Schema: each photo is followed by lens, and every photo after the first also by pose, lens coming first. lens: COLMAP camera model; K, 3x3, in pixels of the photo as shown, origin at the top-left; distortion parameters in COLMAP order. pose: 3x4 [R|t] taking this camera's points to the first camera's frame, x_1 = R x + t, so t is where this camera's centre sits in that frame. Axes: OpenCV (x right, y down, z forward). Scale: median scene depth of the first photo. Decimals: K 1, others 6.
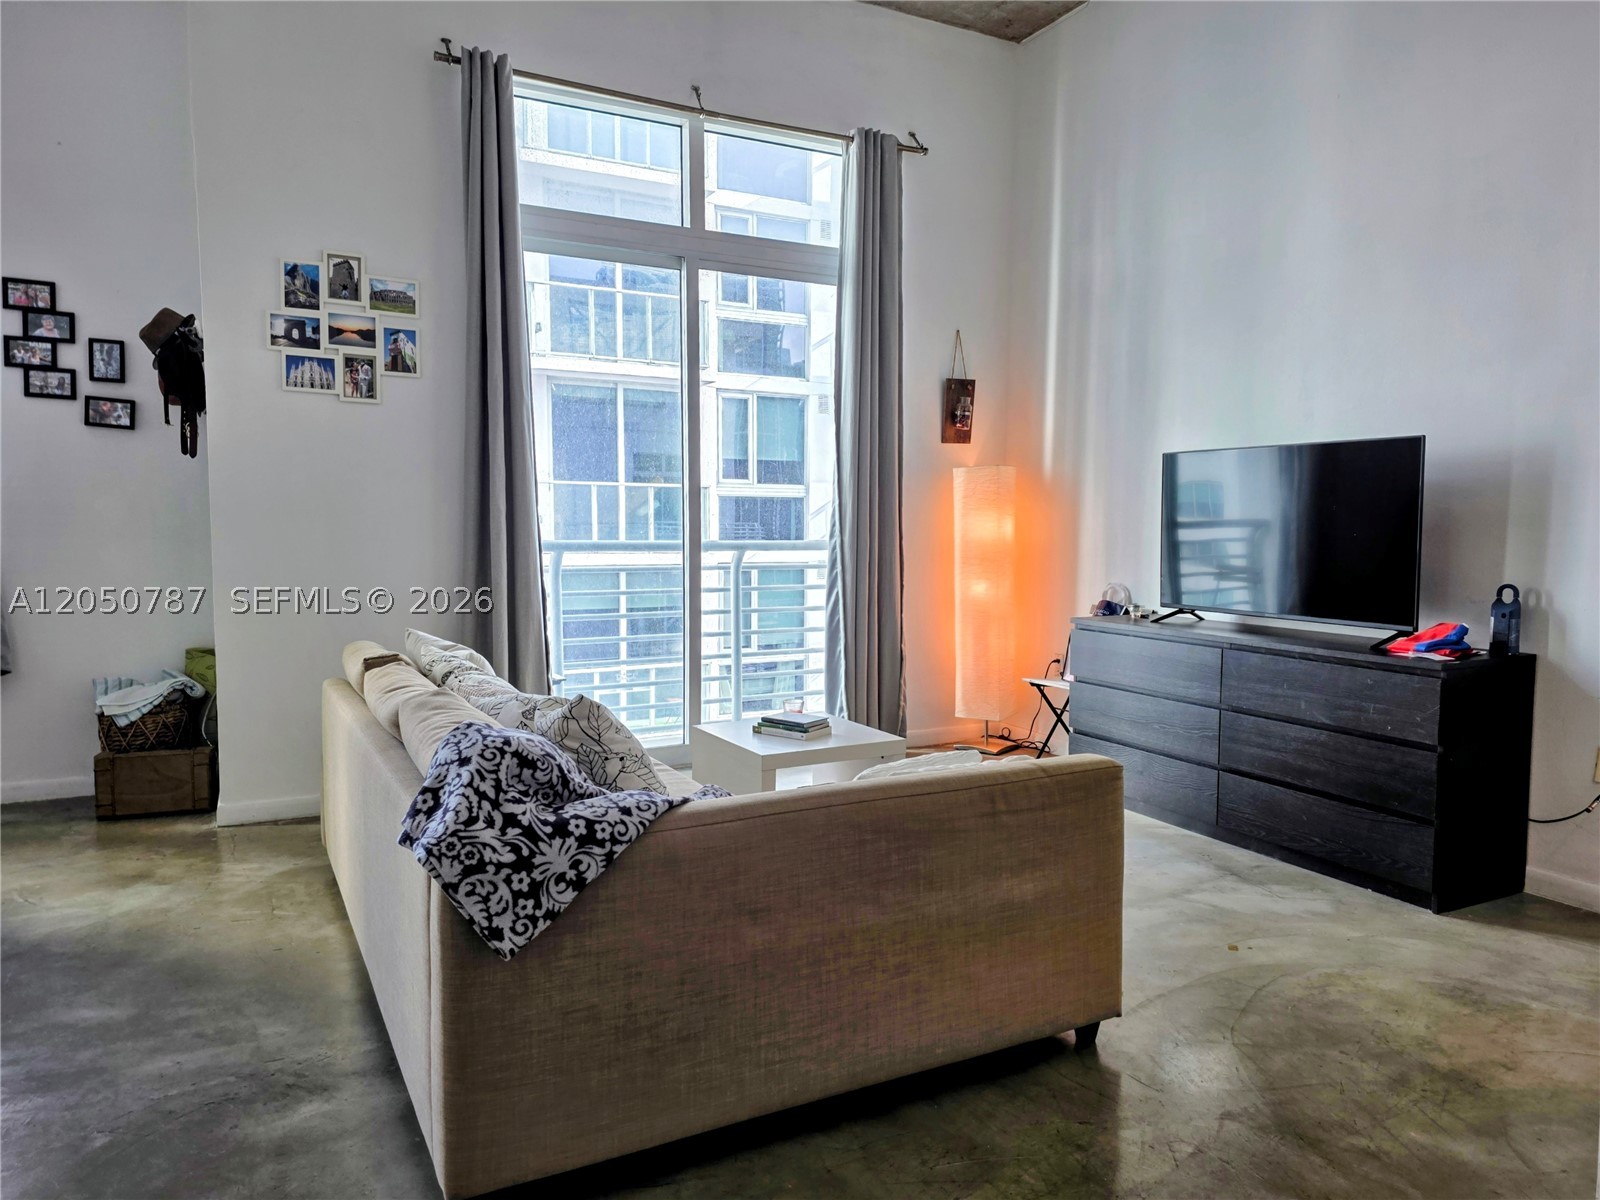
lens RADIAL K [[1096.9, 0, 795.8], [0, 1096.9, 593.6], [0, 0, 1]] dist [0.078617, -0.052845]
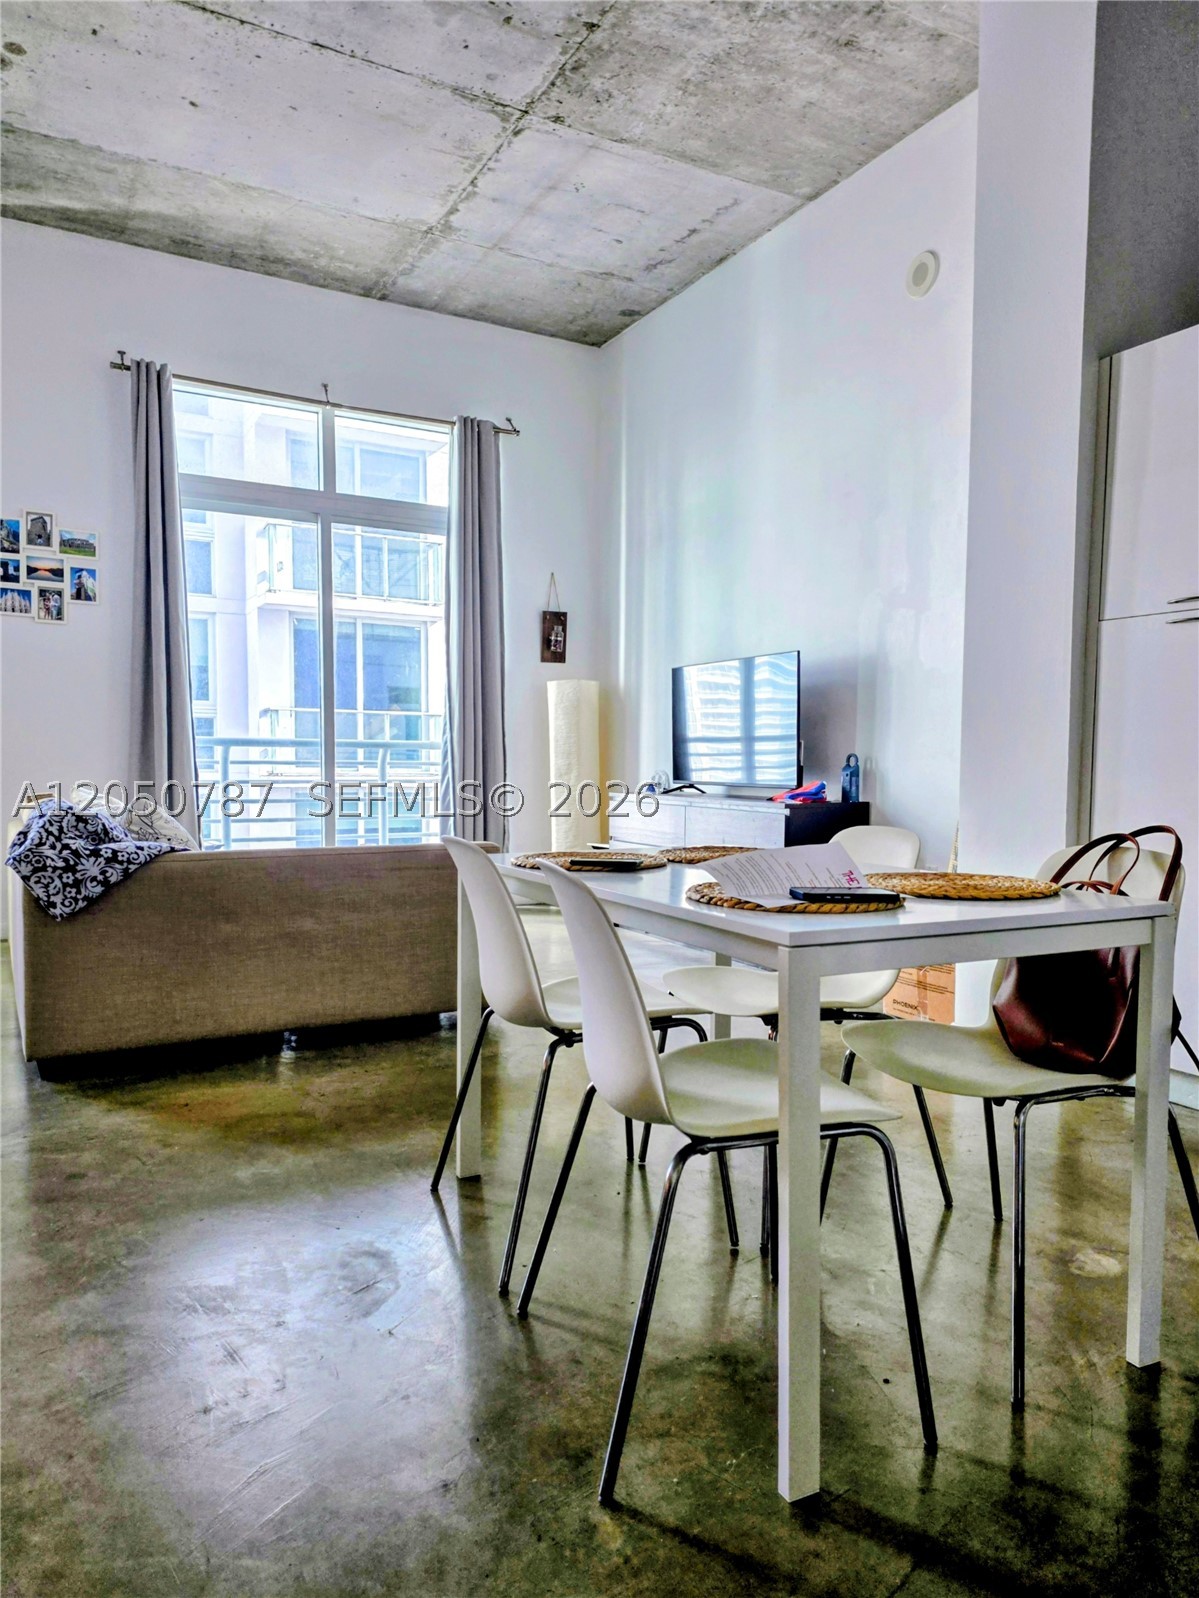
lens RADIAL K [[1095.5, 0, 590.9], [0, 1095.5, 807.9], [0, 0, 1]] dist [0.078617, -0.052845]
pose [[0.999886, 0.002204, 0.014915, 0.257344], [-0.001882, 0.999766, -0.021551, 0.083238], [-0.014959, 0.021520, 0.999657, -0.366619]]
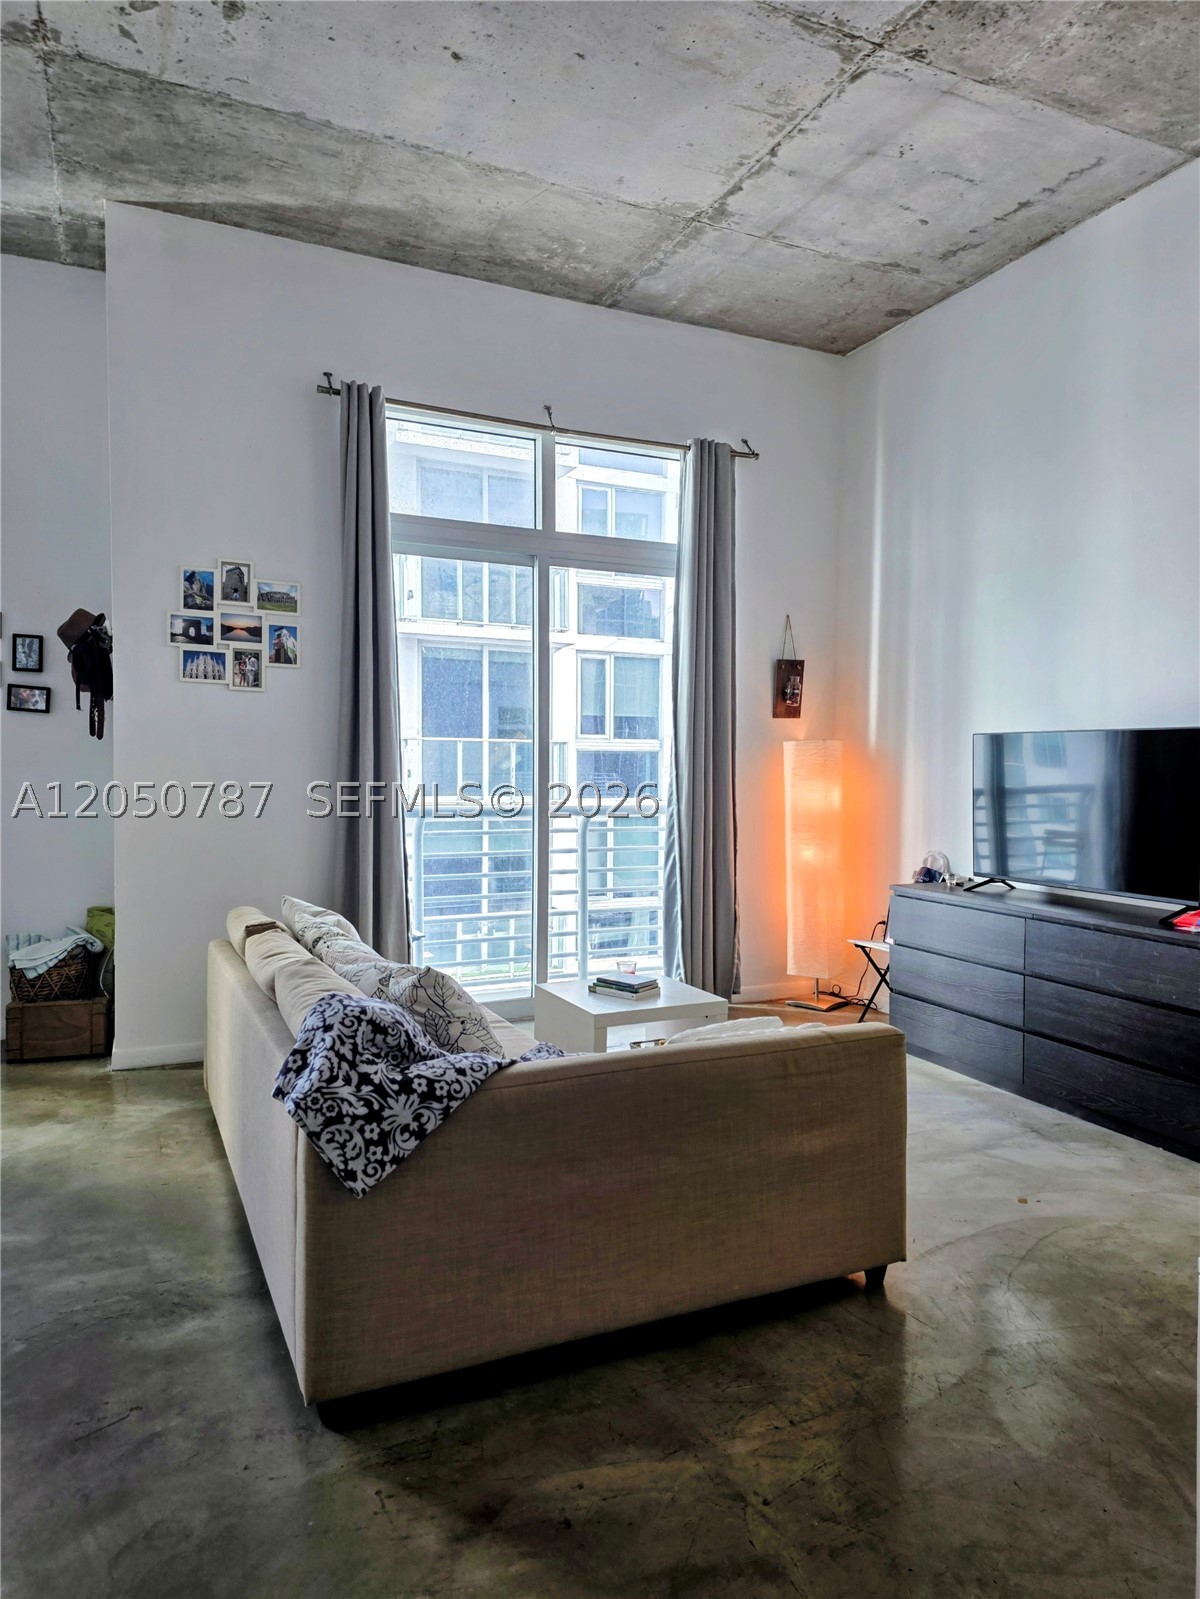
lens RADIAL K [[1065.4, 0, 608.8], [0, 1065.4, 793.6], [0, 0, 1]] dist [0.089526, -0.065350]
pose [[0.999013, 0.003870, -0.044246, 0.026500], [-0.005778, 0.999055, -0.043080, -0.025768], [0.044038, 0.043293, 0.998091, -0.077570]]
